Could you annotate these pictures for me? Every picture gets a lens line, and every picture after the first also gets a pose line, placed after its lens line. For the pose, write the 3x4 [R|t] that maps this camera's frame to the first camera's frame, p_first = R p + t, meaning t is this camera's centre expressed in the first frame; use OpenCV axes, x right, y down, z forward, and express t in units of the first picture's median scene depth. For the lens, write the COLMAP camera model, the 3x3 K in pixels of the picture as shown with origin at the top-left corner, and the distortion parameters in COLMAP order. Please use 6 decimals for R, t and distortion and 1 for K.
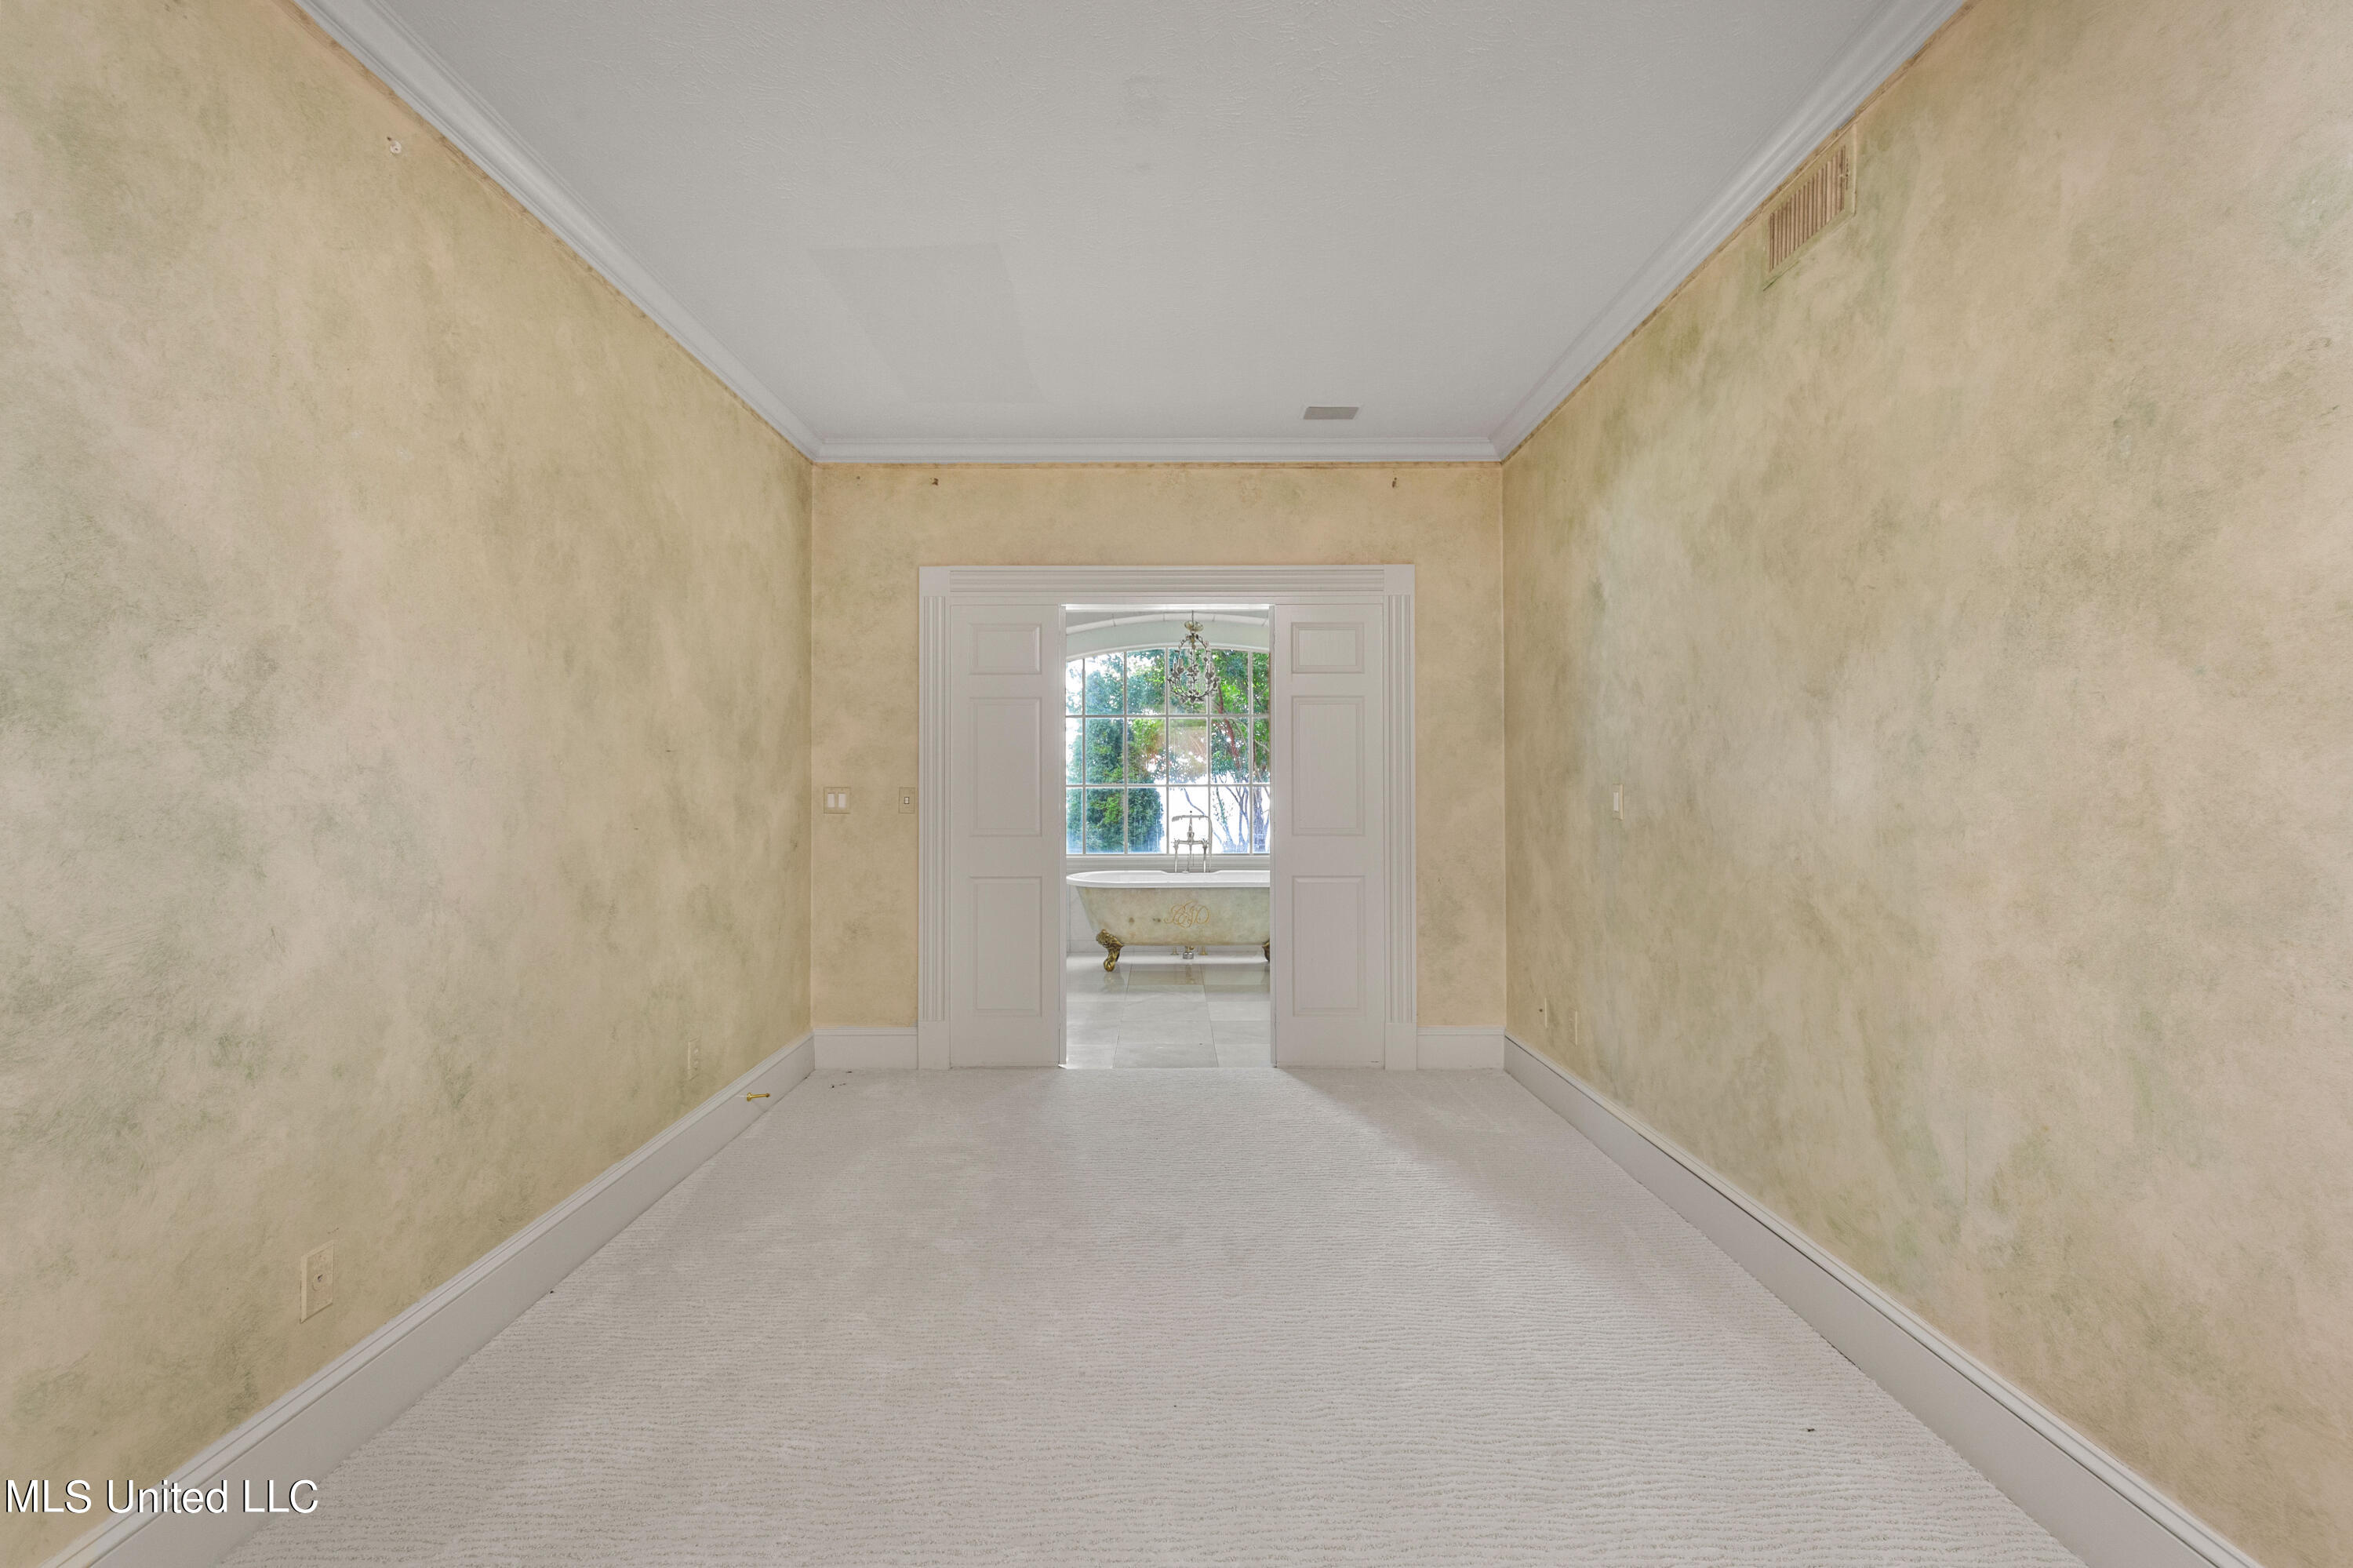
lens RADIAL K [[1066.9, 0, 1175.5], [0, 1066.9, 783.2], [0, 0, 1]] dist [0.000025, 0.000000]
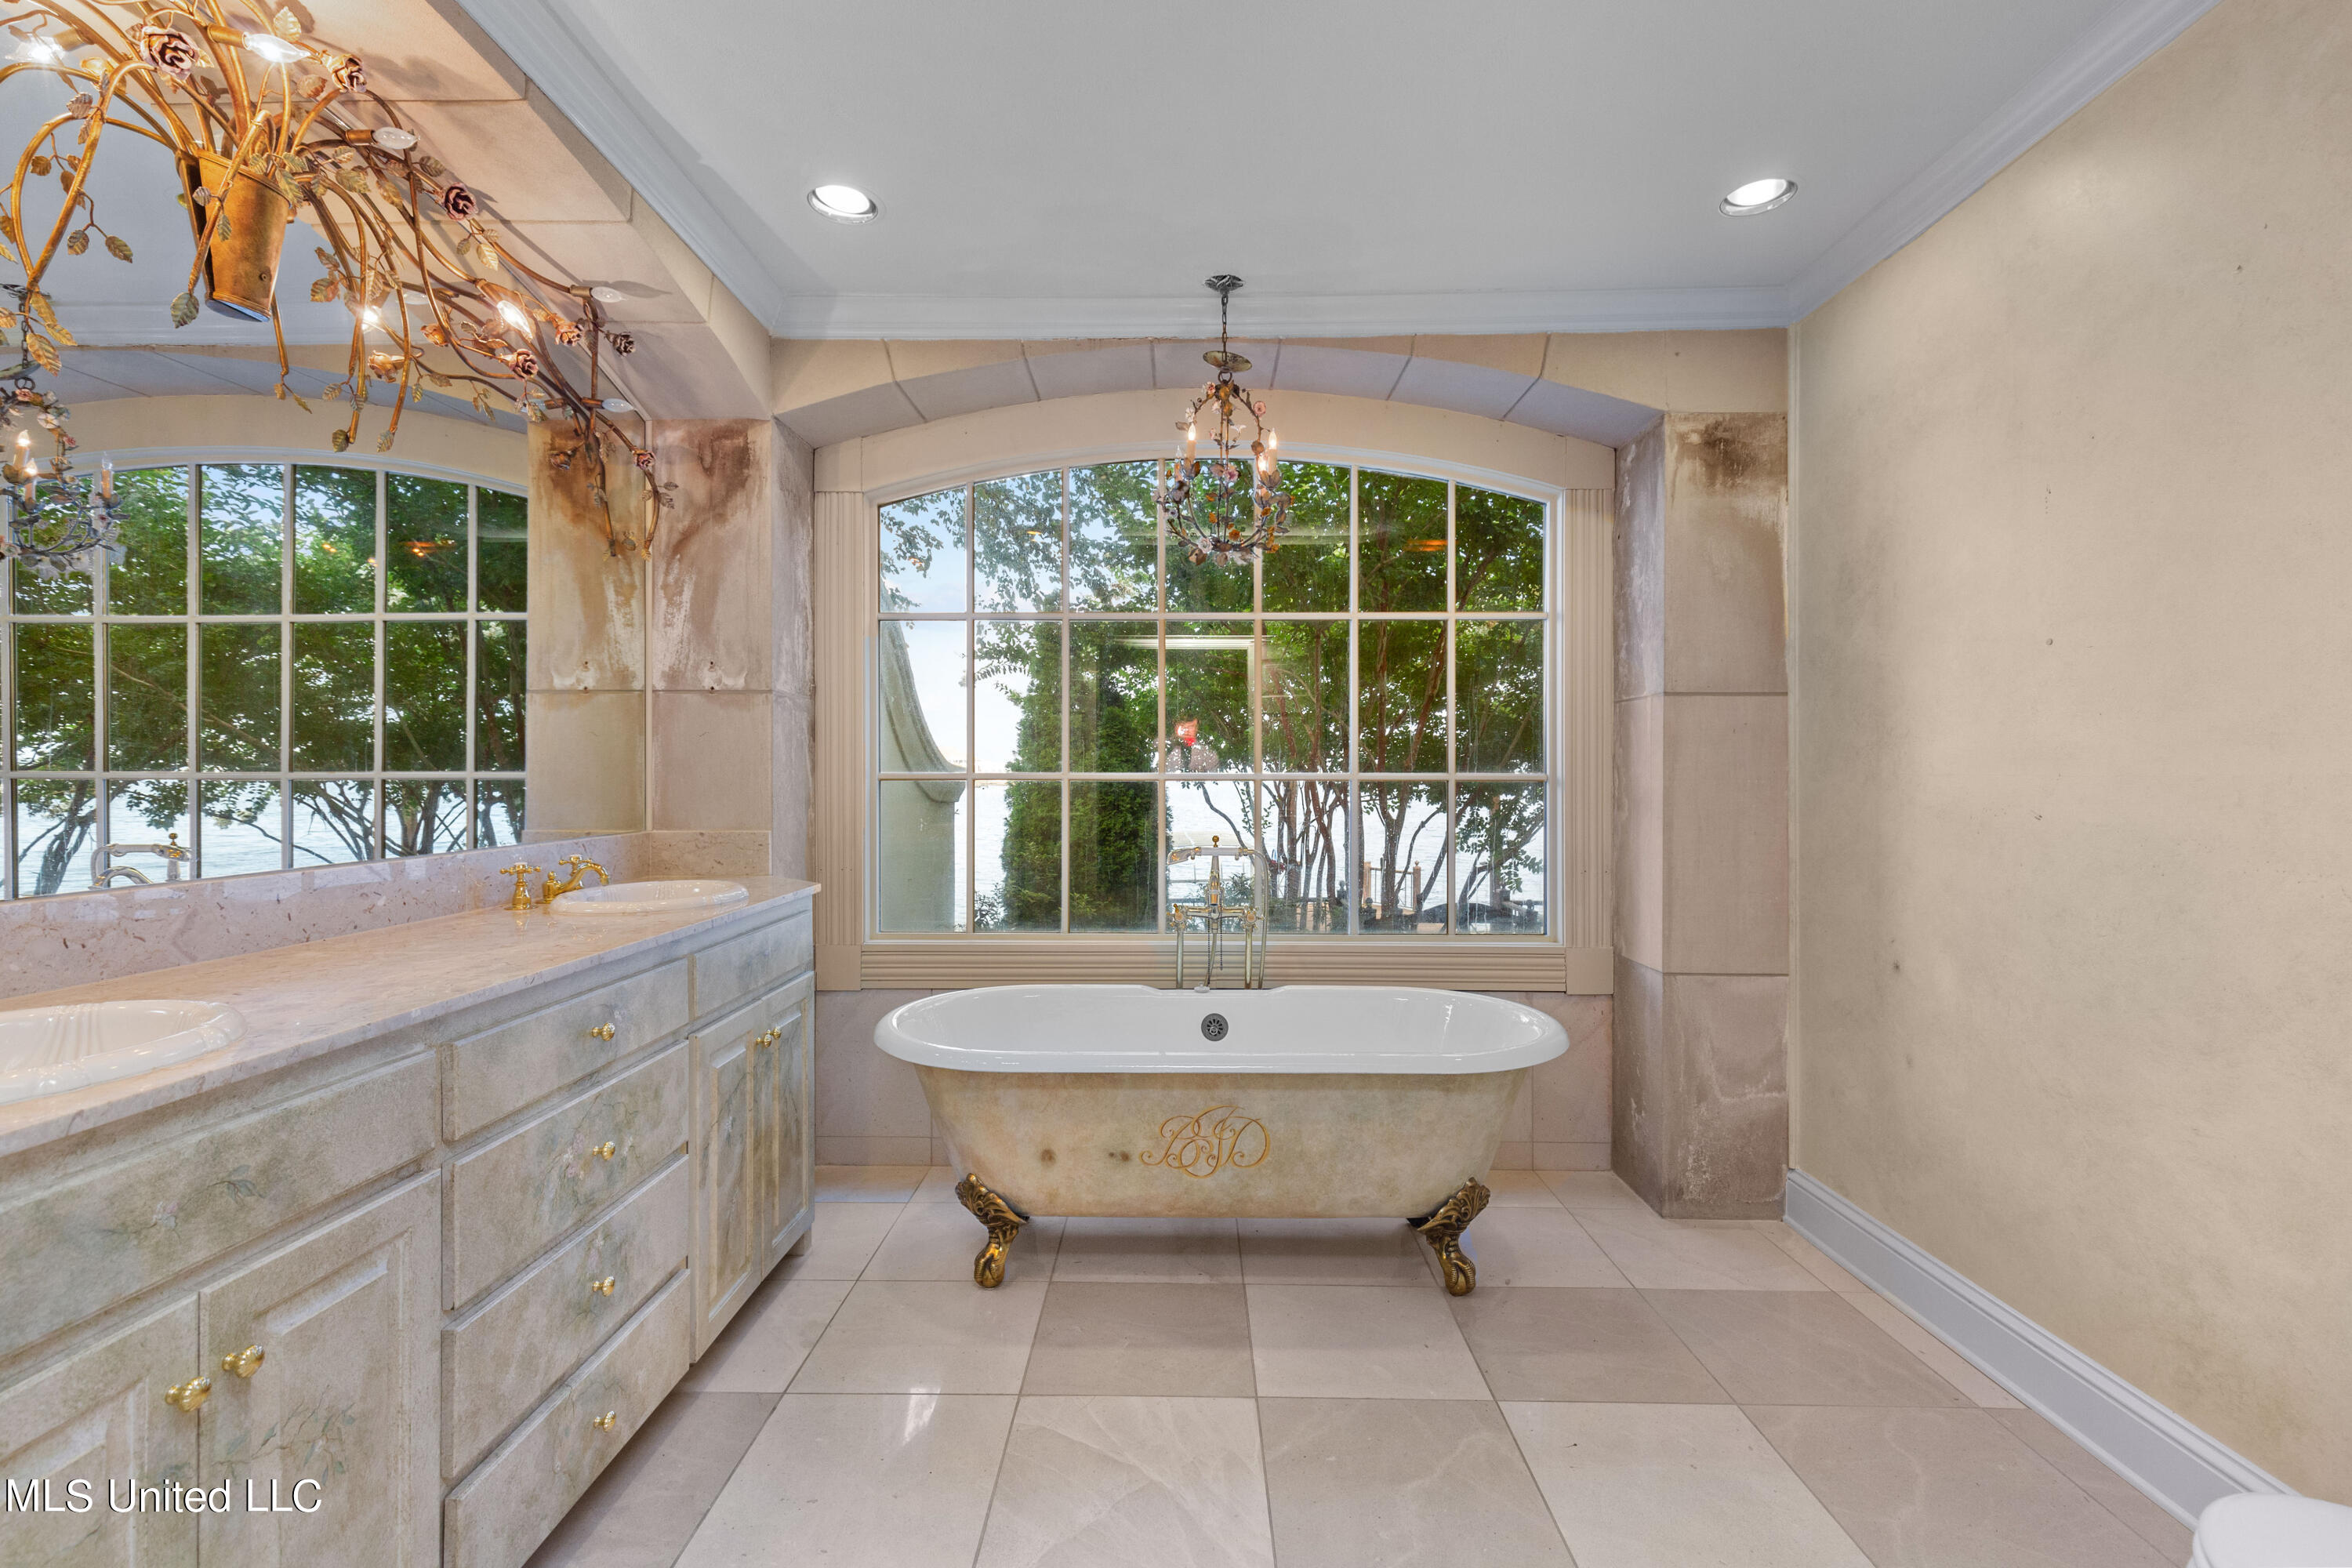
lens RADIAL K [[1066.4, 0, 1175.7], [0, 1066.4, 778.6], [0, 0, 1]] dist [0.000025, 0.000000]
pose [[0.999835, 0.007871, -0.016381, 0.005893], [-0.007867, 0.999969, 0.000338, 0.003081], [0.016383, -0.000209, 0.999866, 0.646522]]
